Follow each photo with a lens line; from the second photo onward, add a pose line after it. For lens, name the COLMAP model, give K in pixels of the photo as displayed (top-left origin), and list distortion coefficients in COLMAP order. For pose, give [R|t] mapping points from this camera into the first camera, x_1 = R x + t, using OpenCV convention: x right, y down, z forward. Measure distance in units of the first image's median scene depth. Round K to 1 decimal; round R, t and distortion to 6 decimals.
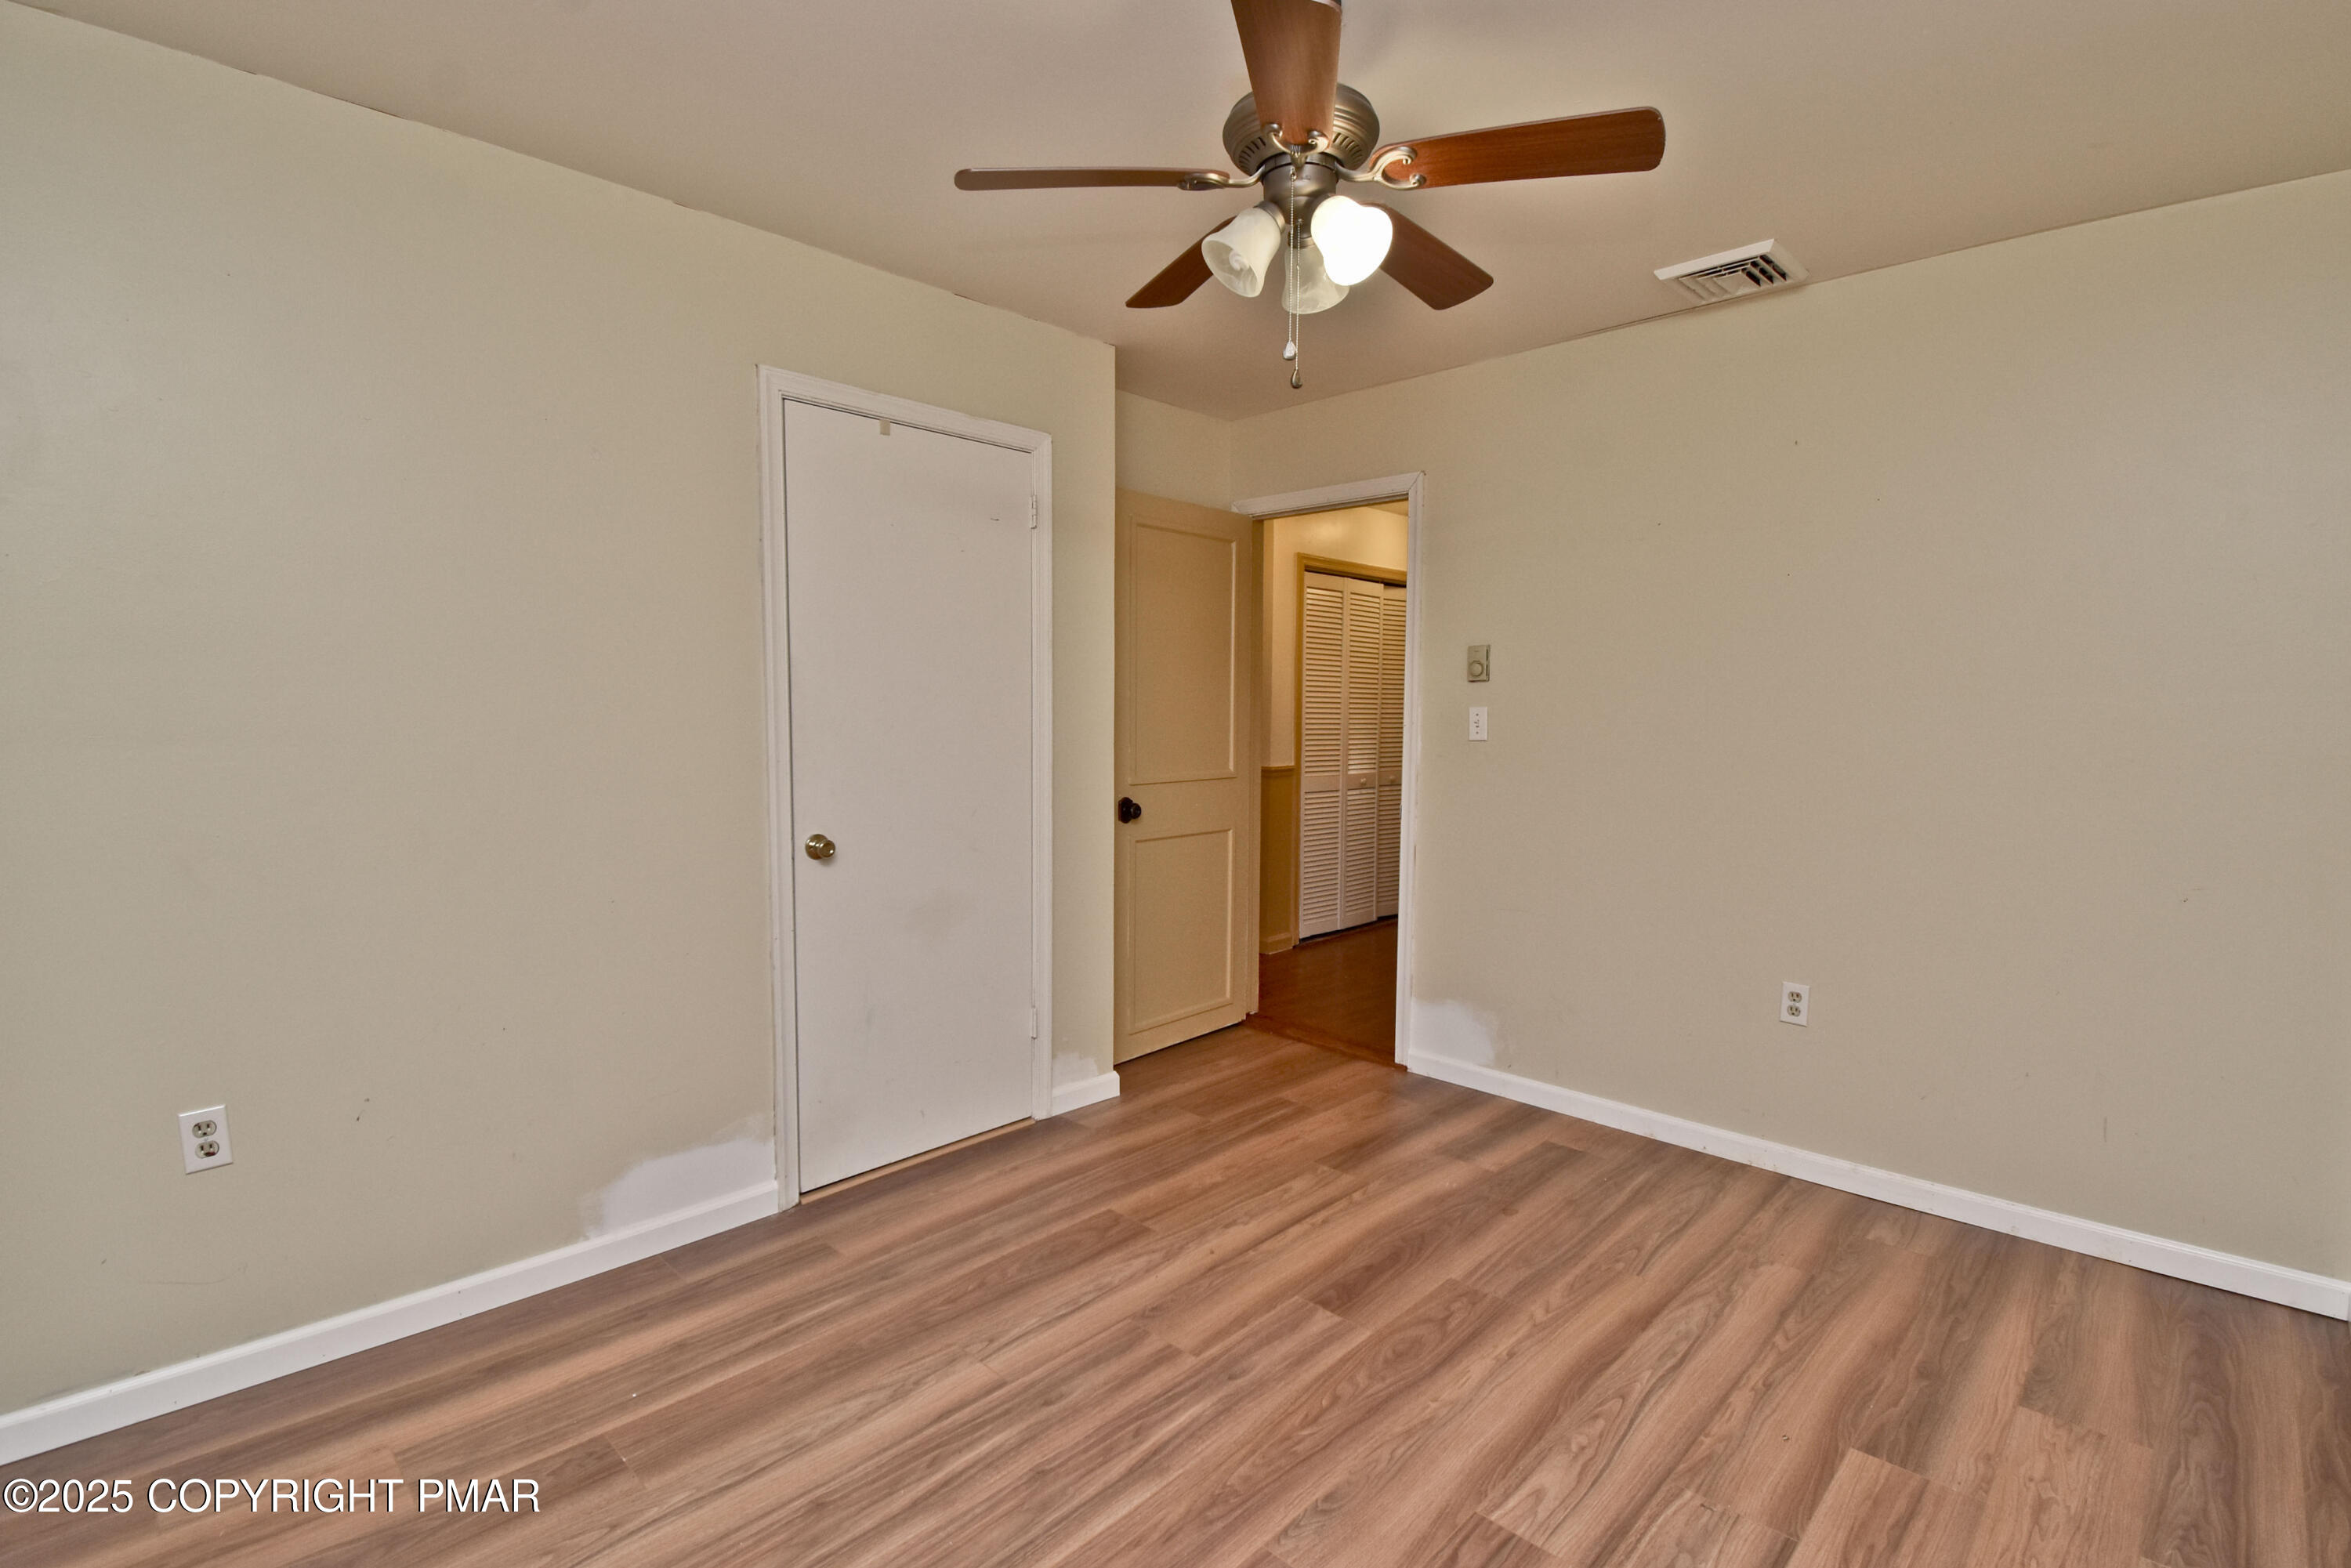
lens RADIAL K [[1073.2, 0, 1184.7], [0, 1073.2, 784.3], [0, 0, 1]] dist [0.003369, -0.015978]
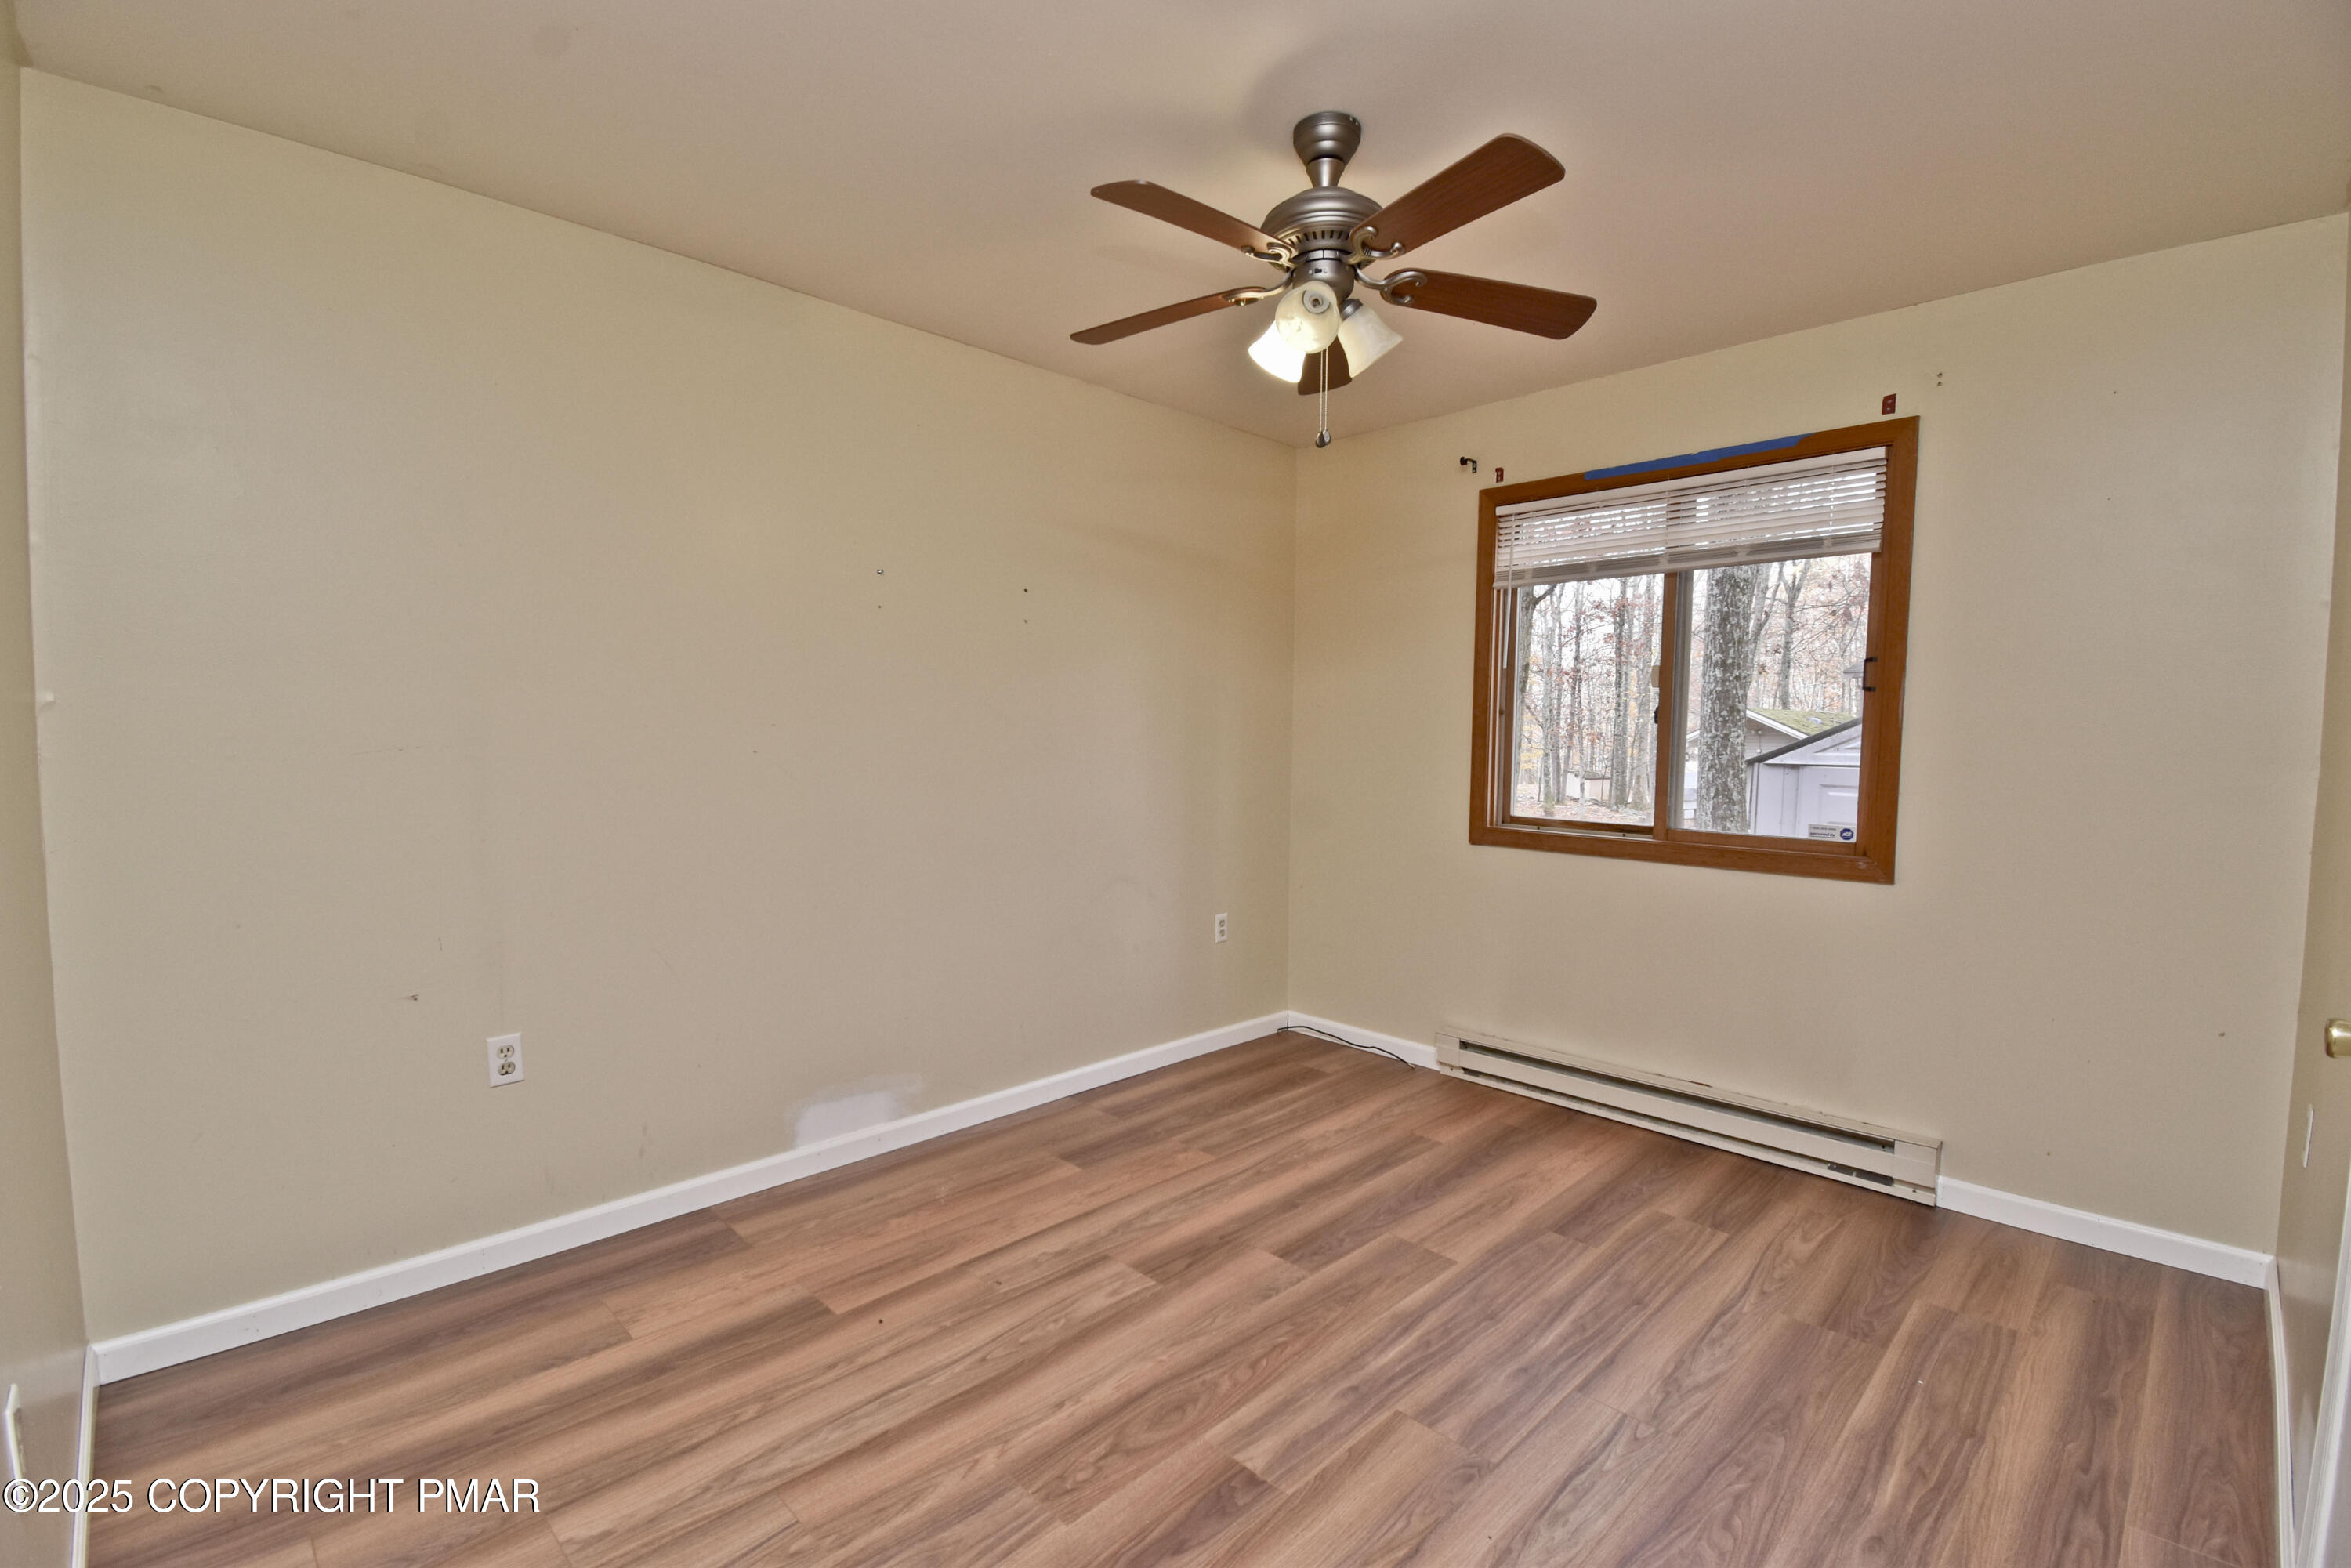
lens RADIAL K [[1073.2, 0, 1159.9], [0, 1073.2, 781.5], [0, 0, 1]] dist [0.003369, -0.015978]
pose [[-0.999562, -0.017574, 0.023816, 0.213224], [-0.014476, 0.992113, 0.124505, -0.130478], [-0.025816, 0.124105, -0.991933, 1.938070]]
